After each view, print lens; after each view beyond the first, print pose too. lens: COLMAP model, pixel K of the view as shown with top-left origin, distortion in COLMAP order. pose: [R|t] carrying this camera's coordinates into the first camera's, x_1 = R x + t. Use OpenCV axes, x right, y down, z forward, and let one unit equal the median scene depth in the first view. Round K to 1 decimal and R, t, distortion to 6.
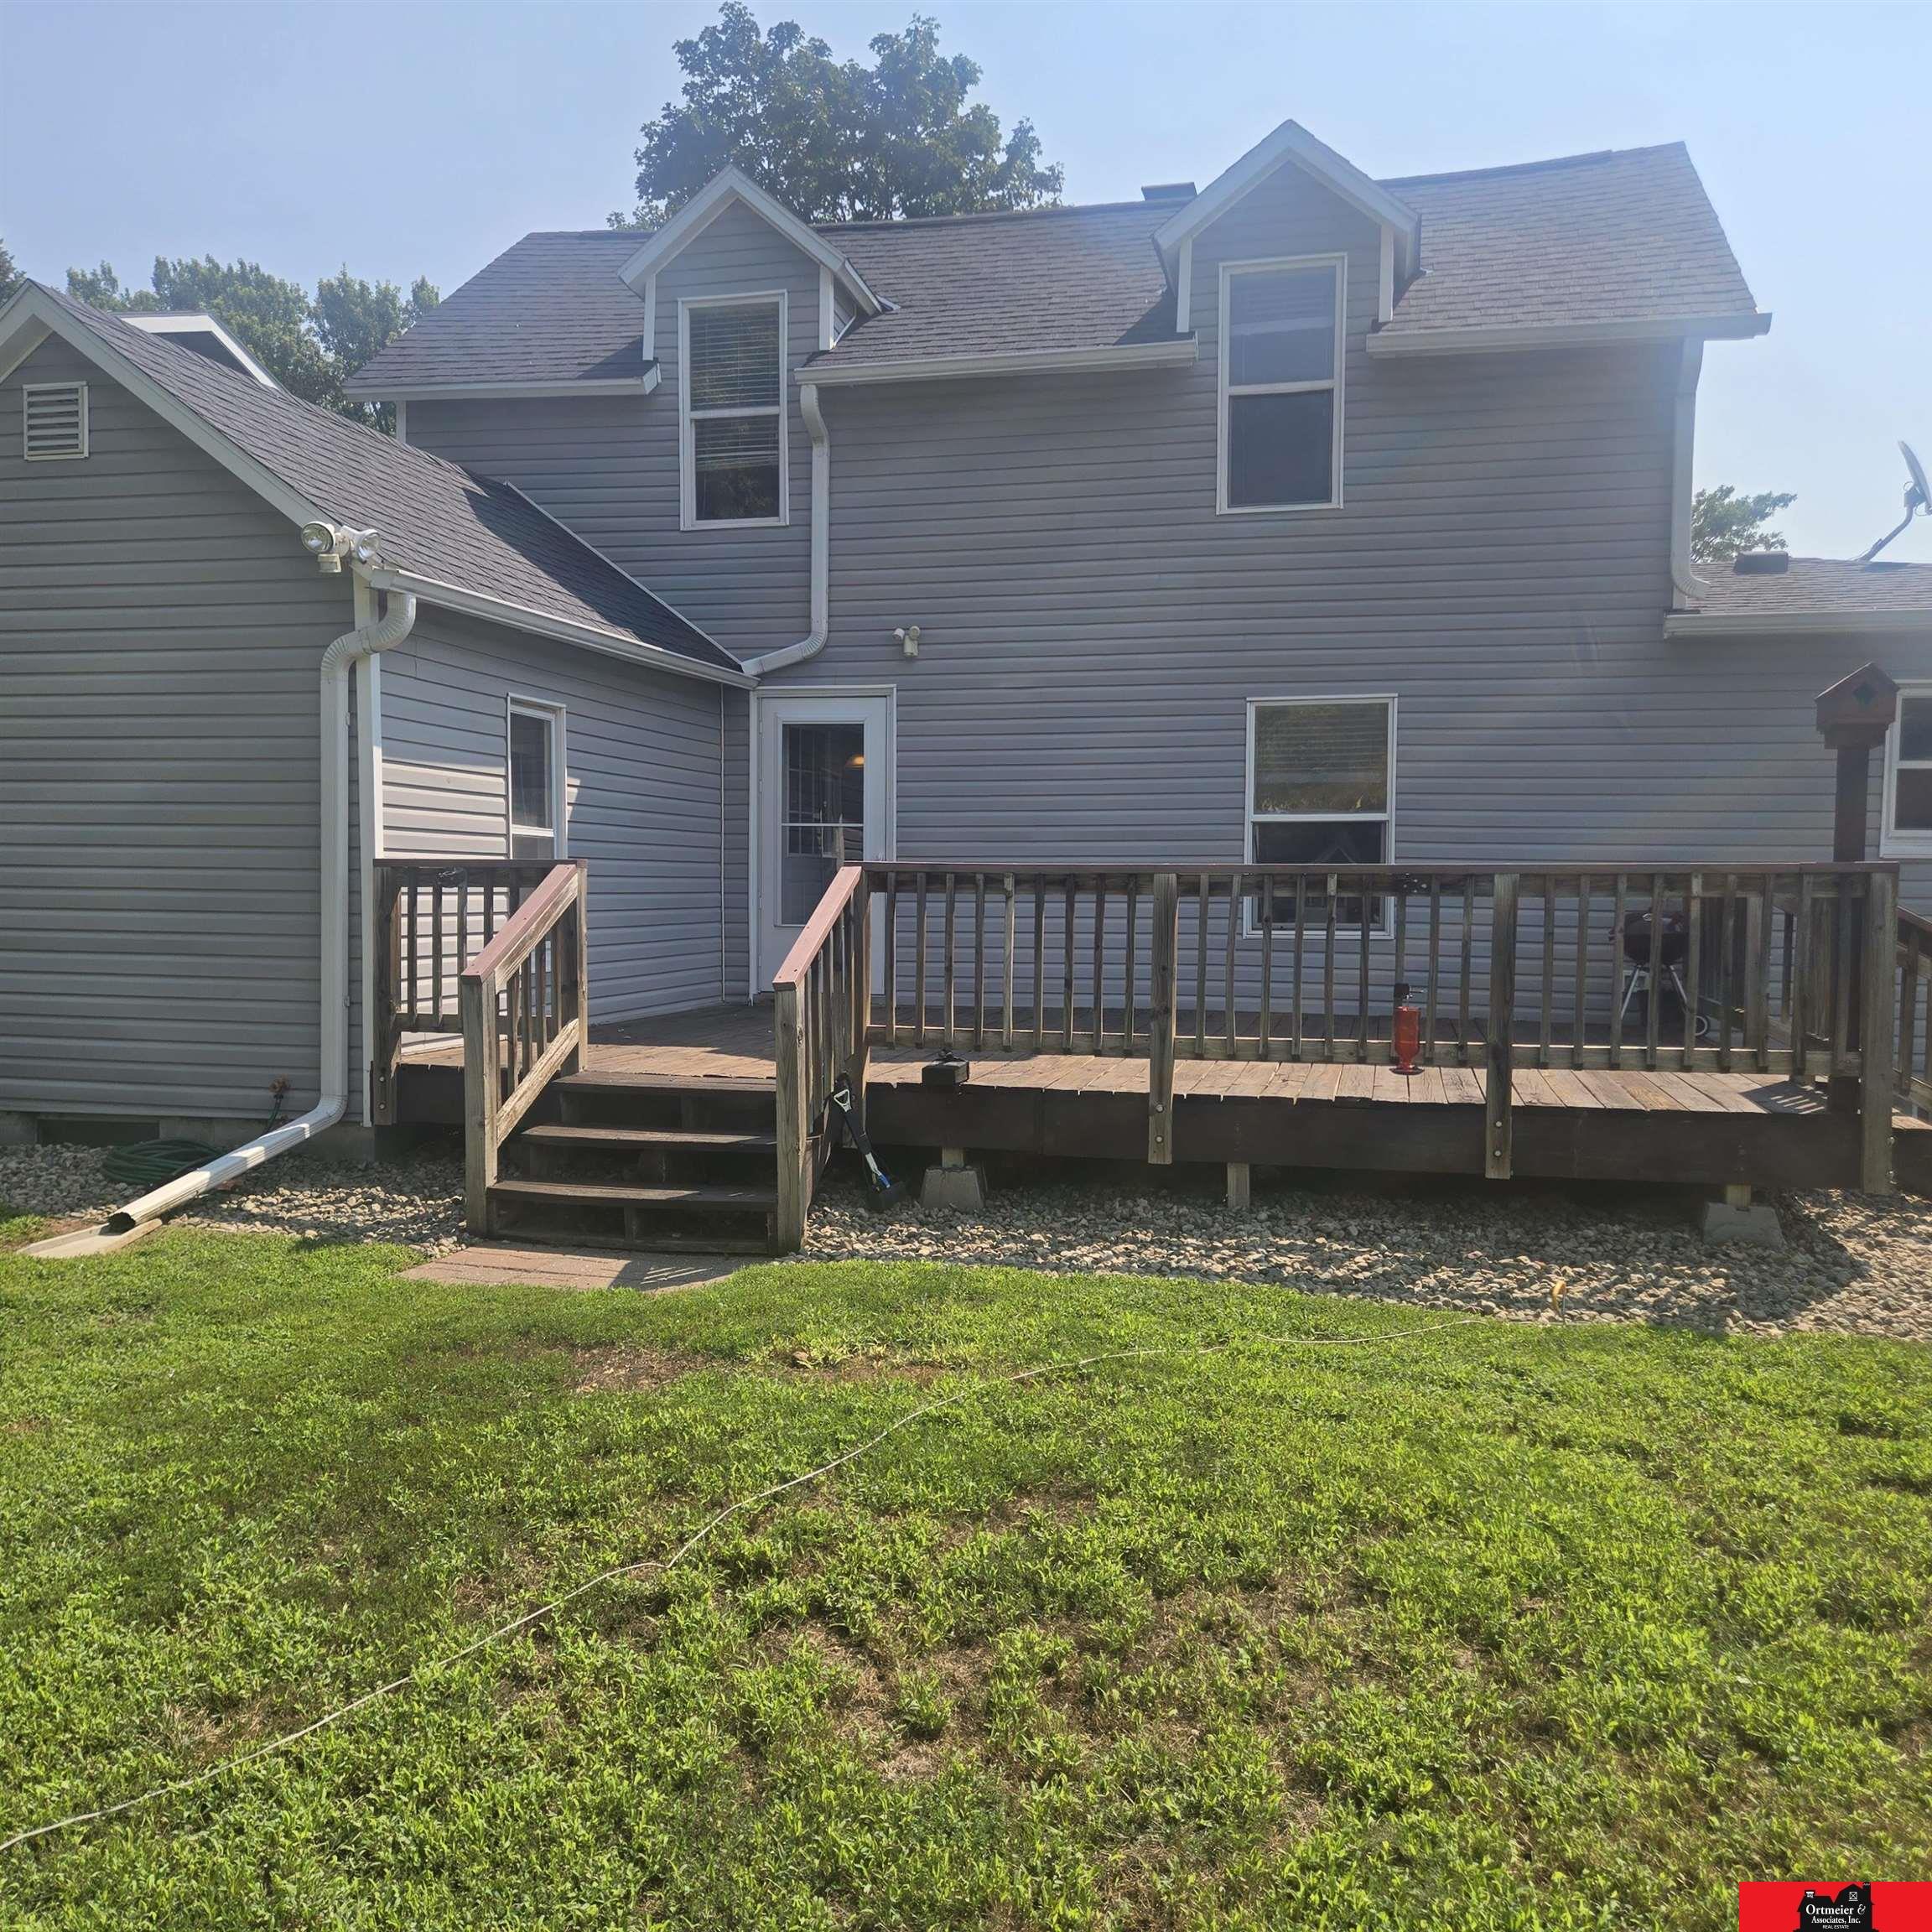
lens RADIAL K [[1712.5, 0, 966.9], [0, 1712.5, 992.3], [0, 0, 1]] dist [0.090251, -0.120778]
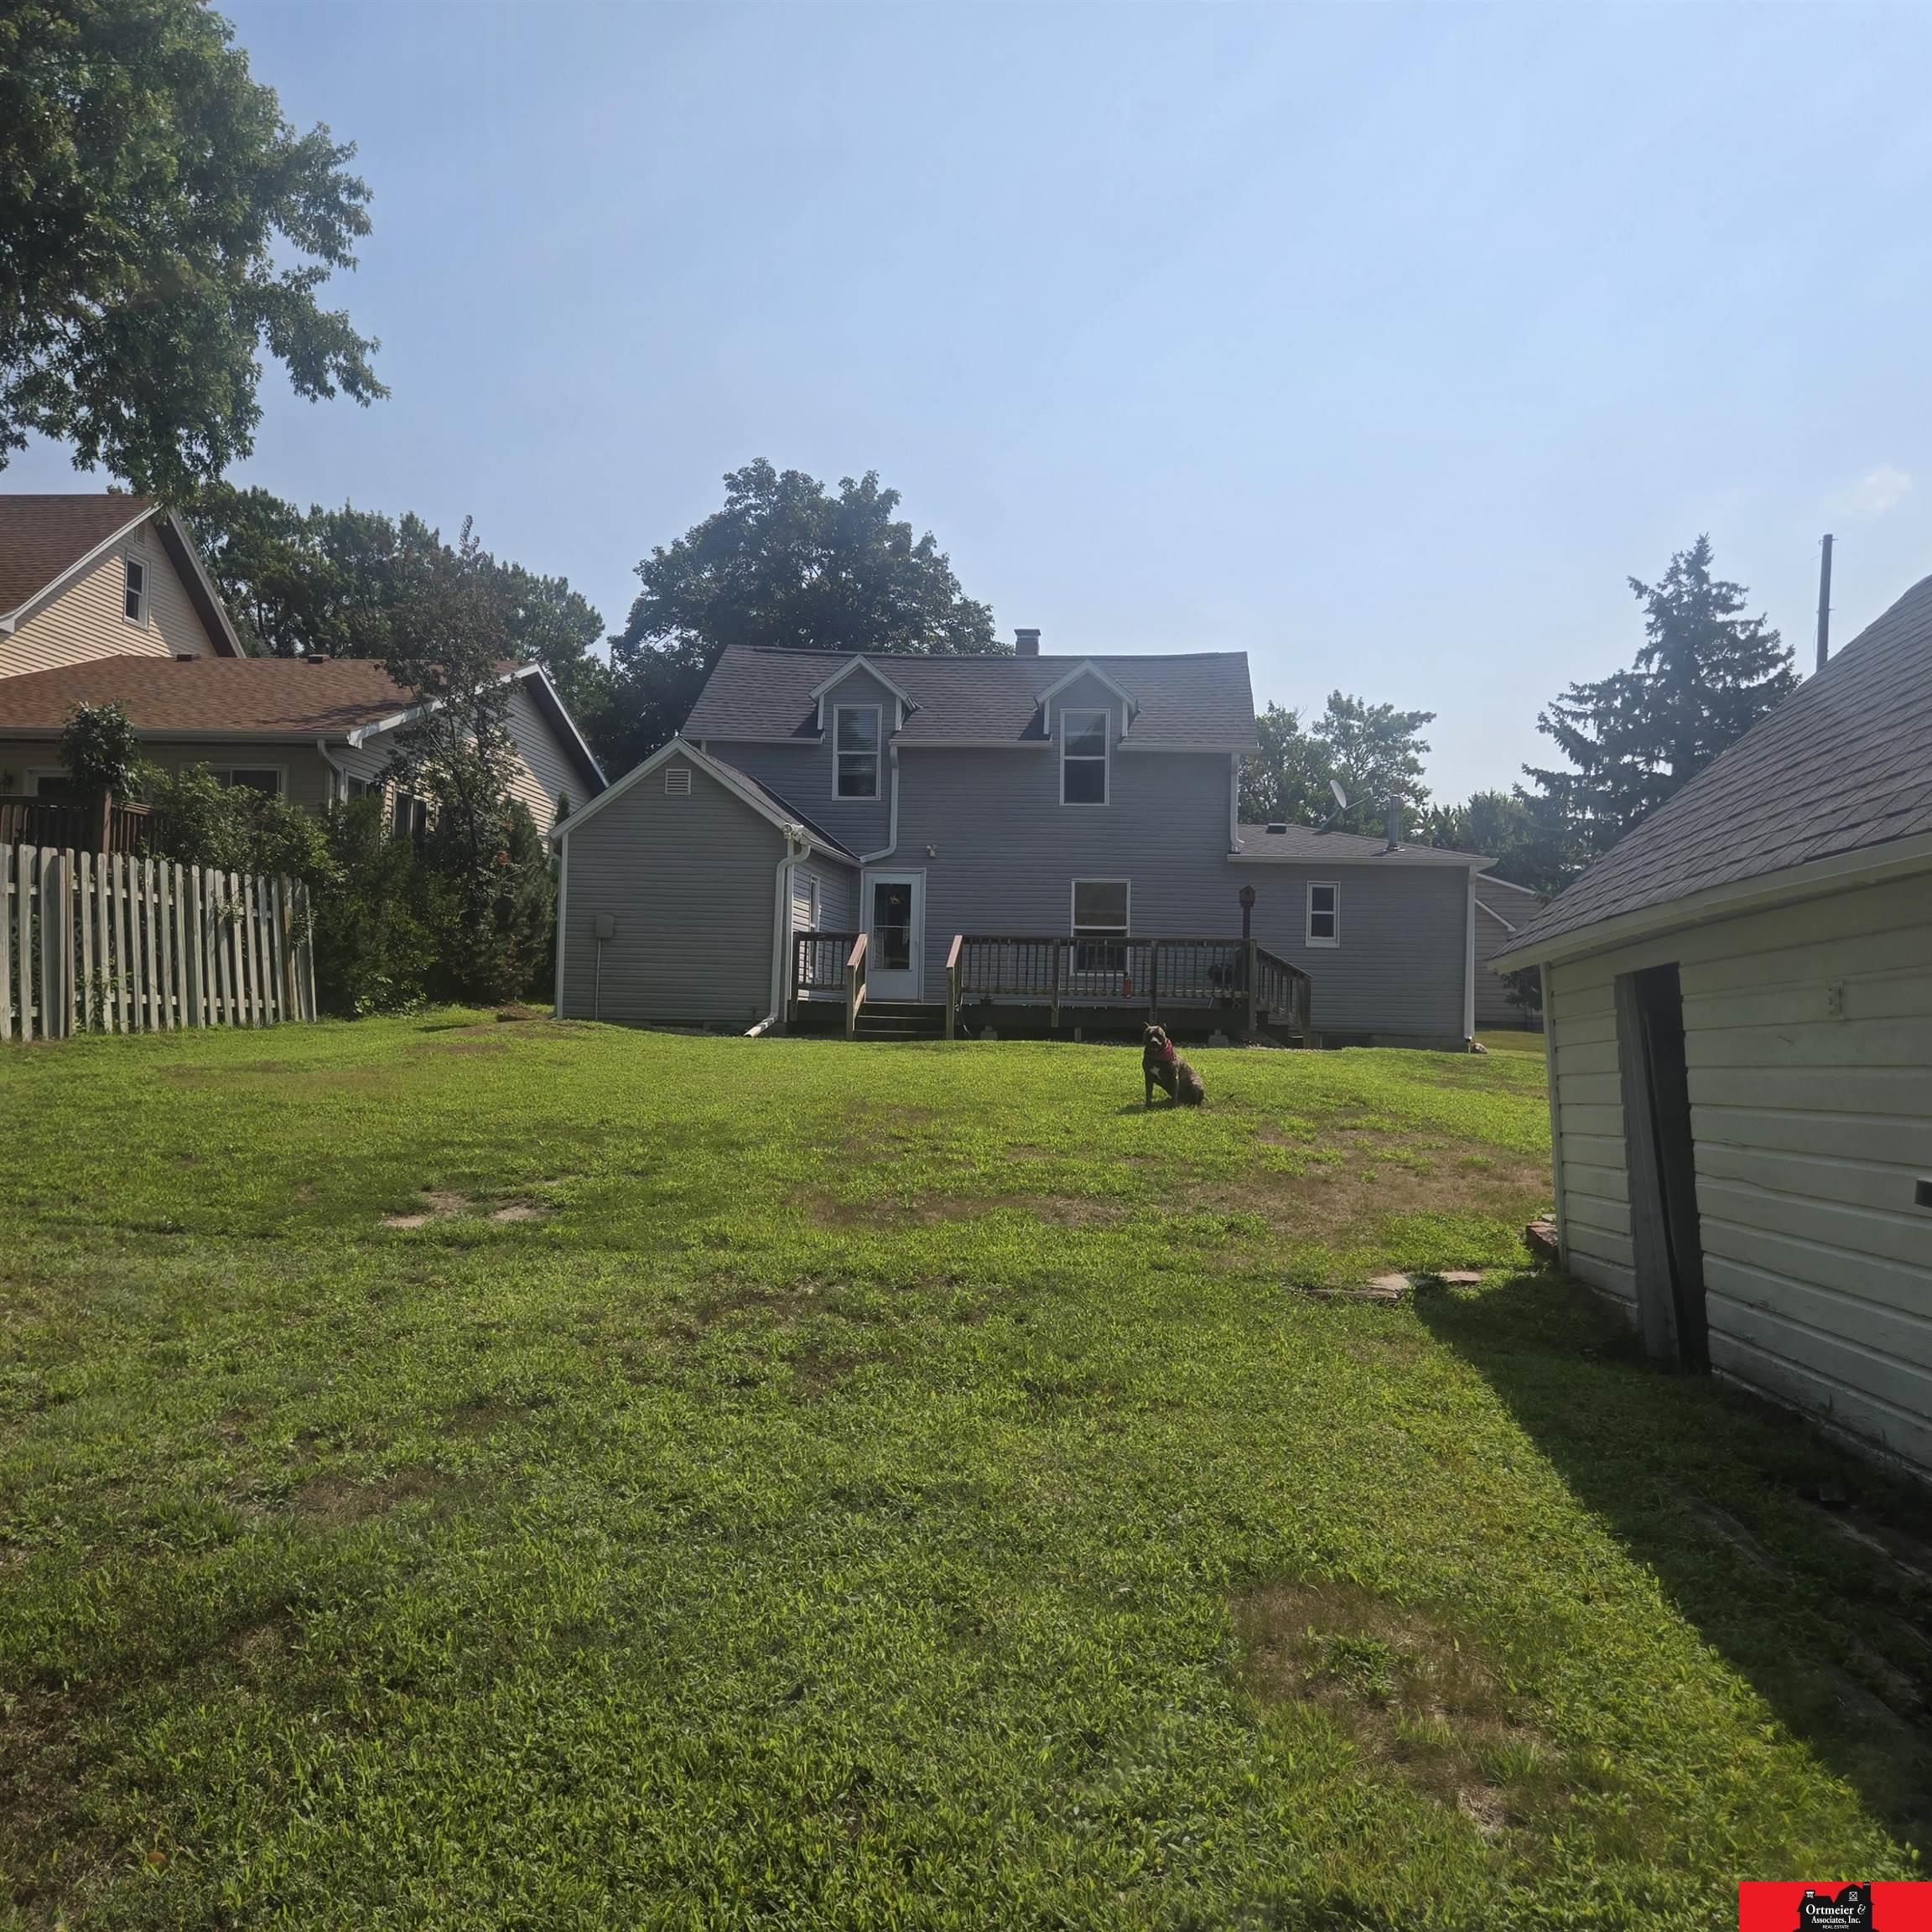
lens RADIAL K [[1712.5, 0, 966.9], [0, 1712.5, 992.3], [0, 0, 1]] dist [0.090251, -0.120778]
pose [[0.991099, 0.018053, 0.131897, -0.309121], [-0.008202, 0.997161, -0.074851, 0.177740], [-0.132874, 0.073103, 0.988433, -1.409020]]
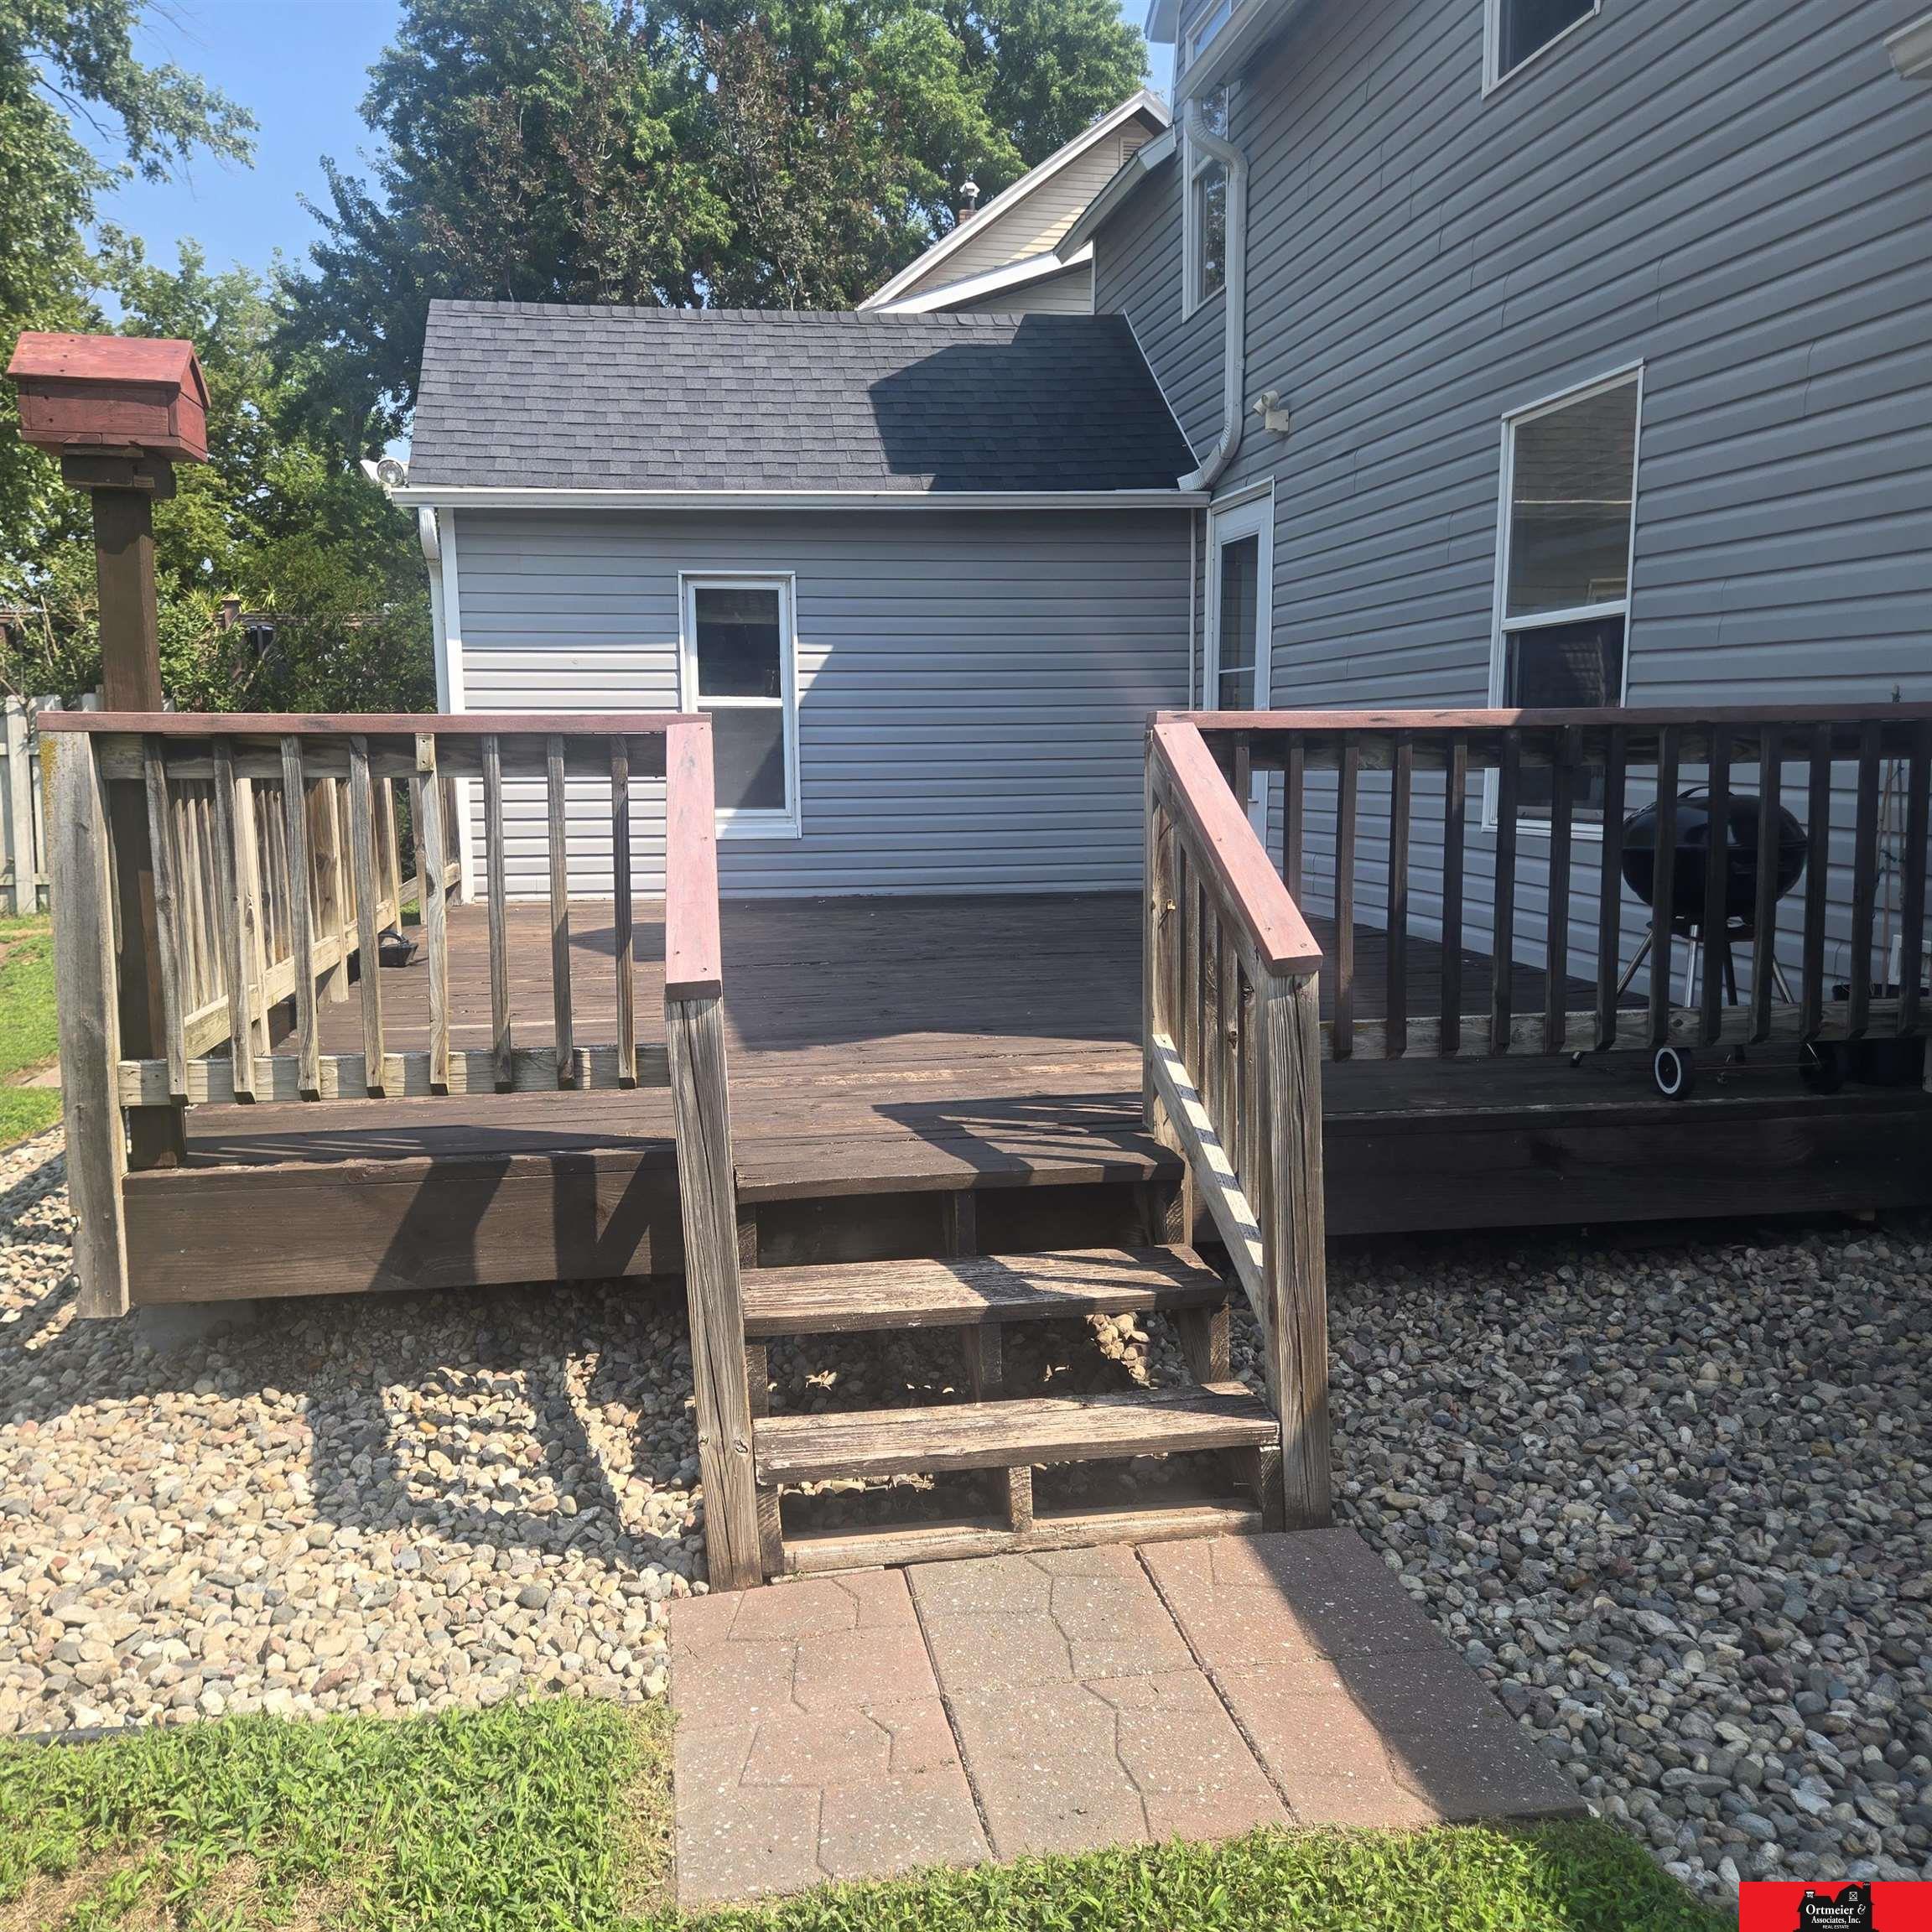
lens RADIAL K [[1712.5, 0, 966.9], [0, 1712.5, 992.3], [0, 0, 1]] dist [0.090251, -0.120778]
pose [[0.423203, 0.117352, -0.898403, 0.629813], [-0.042560, 0.993057, 0.109668, -0.034546], [0.905035, -0.008175, 0.425259, 0.584067]]
